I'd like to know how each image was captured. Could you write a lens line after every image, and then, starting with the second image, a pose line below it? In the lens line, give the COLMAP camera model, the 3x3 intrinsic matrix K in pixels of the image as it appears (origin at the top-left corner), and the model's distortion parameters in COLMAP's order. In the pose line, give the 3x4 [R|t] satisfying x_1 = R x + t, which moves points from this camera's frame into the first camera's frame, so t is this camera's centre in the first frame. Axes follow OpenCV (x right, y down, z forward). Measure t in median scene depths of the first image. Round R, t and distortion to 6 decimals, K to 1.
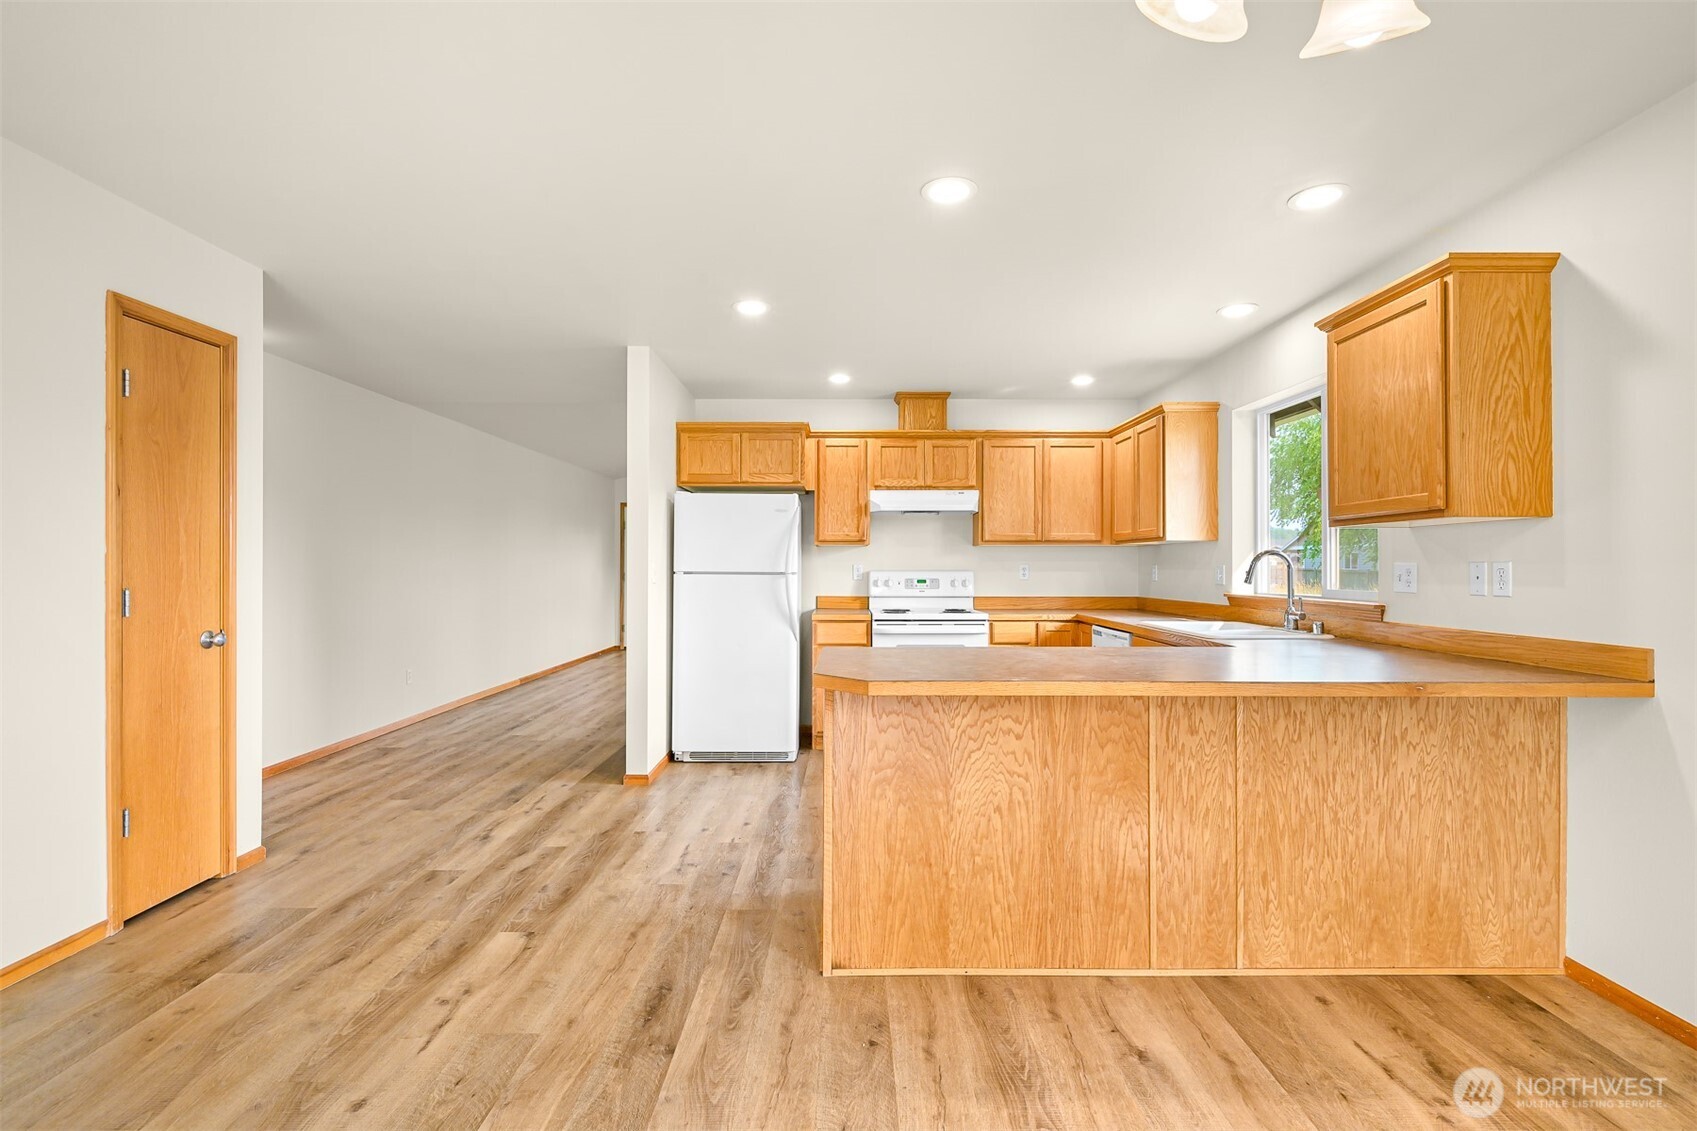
lens RADIAL K [[794.6, 0, 852.8], [0, 794.6, 565.0], [0, 0, 1]] dist [-0.001757, -0.000306]
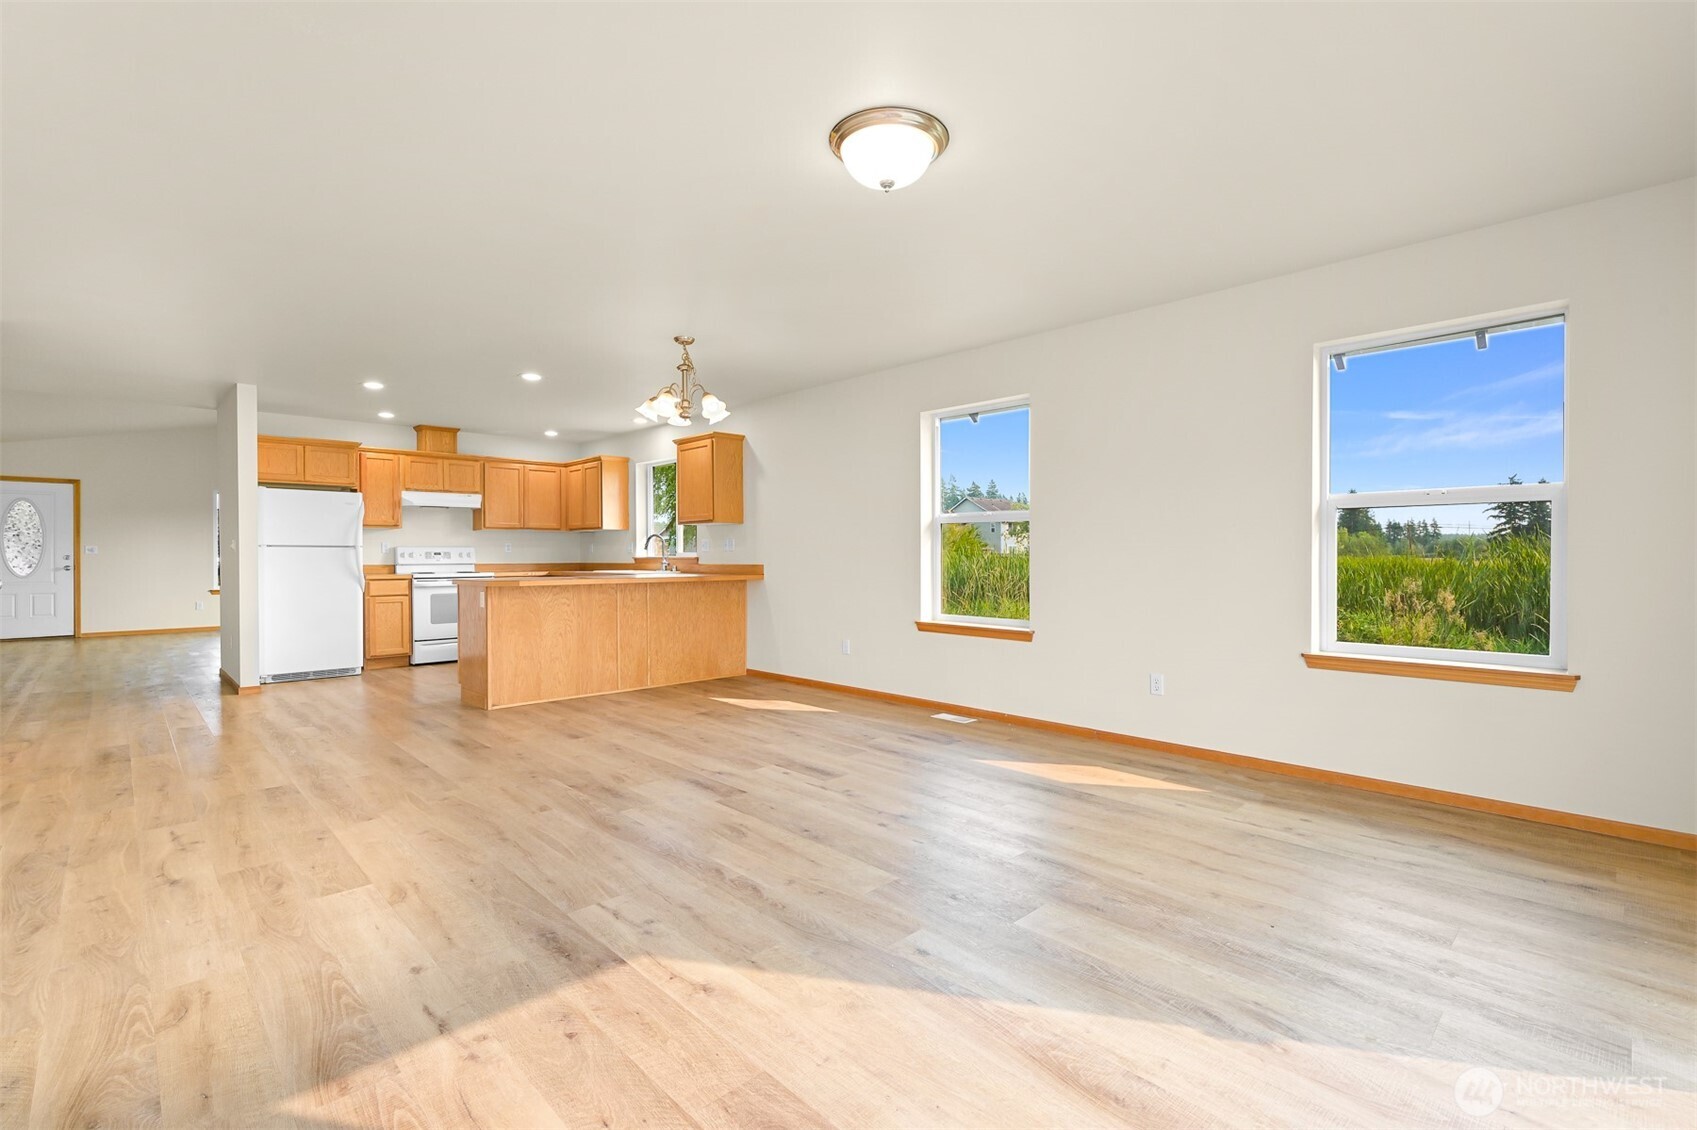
lens RADIAL K [[794.6, 0, 860.2], [0, 794.6, 559.9], [0, 0, 1]] dist [-0.001757, -0.000306]
pose [[0.730167, -0.007010, 0.683233, -0.477411], [0.002470, 0.999968, 0.007621, 0.031109], [-0.683265, -0.003877, 0.730160, -0.842861]]
